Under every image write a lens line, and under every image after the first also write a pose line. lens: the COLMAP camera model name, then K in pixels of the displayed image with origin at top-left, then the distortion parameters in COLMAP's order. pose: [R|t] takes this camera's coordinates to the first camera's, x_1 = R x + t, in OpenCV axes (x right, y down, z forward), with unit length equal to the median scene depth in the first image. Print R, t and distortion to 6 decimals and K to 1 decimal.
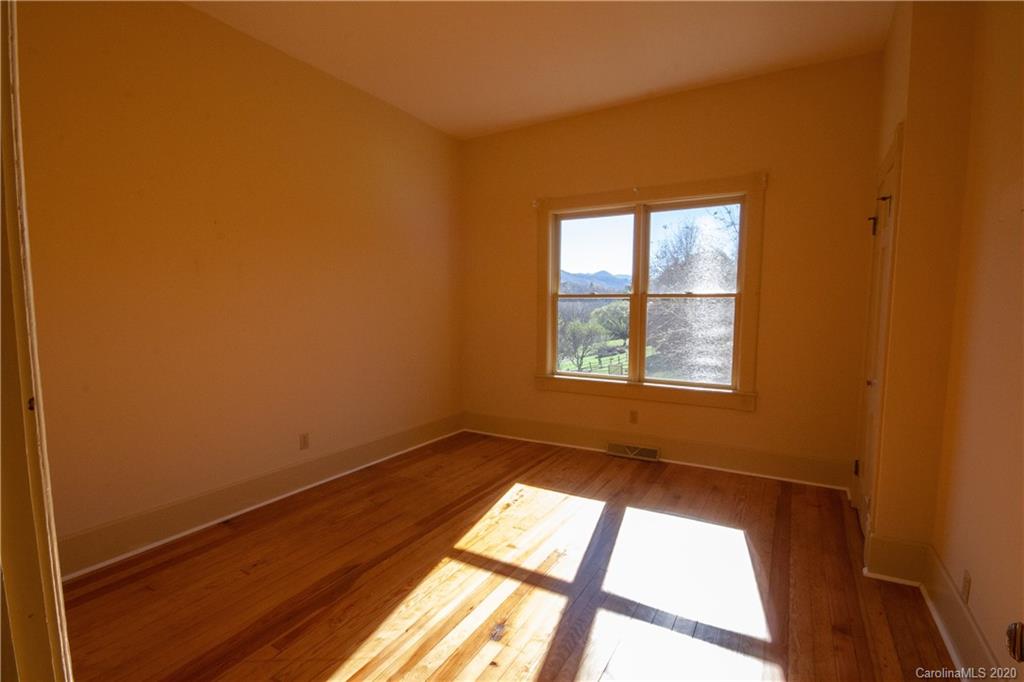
lens RADIAL K [[470.9, 0, 516.3], [0, 470.9, 354.3], [0, 0, 1]] dist [0.000932, 0.000615]
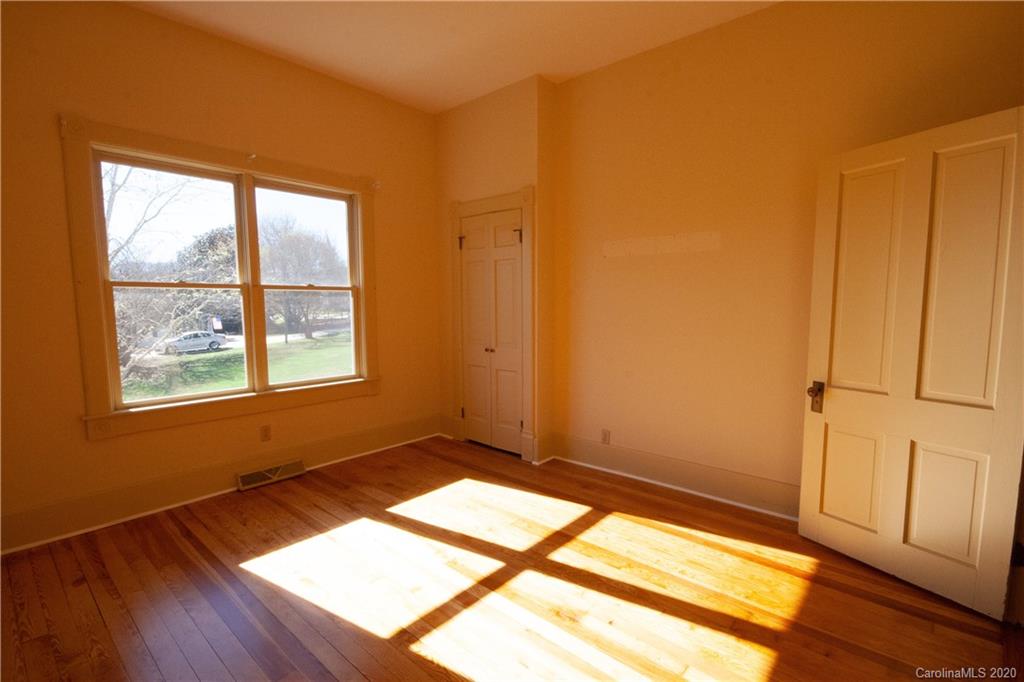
lens RADIAL K [[476.5, 0, 516.1], [0, 476.5, 347.7], [0, 0, 1]] dist [-0.002126, 0.000760]
pose [[0.212927, -0.097693, 0.972172, -0.502948], [0.104319, 0.991575, 0.076795, -0.037577], [-0.971483, 0.085065, 0.221324, 0.416546]]
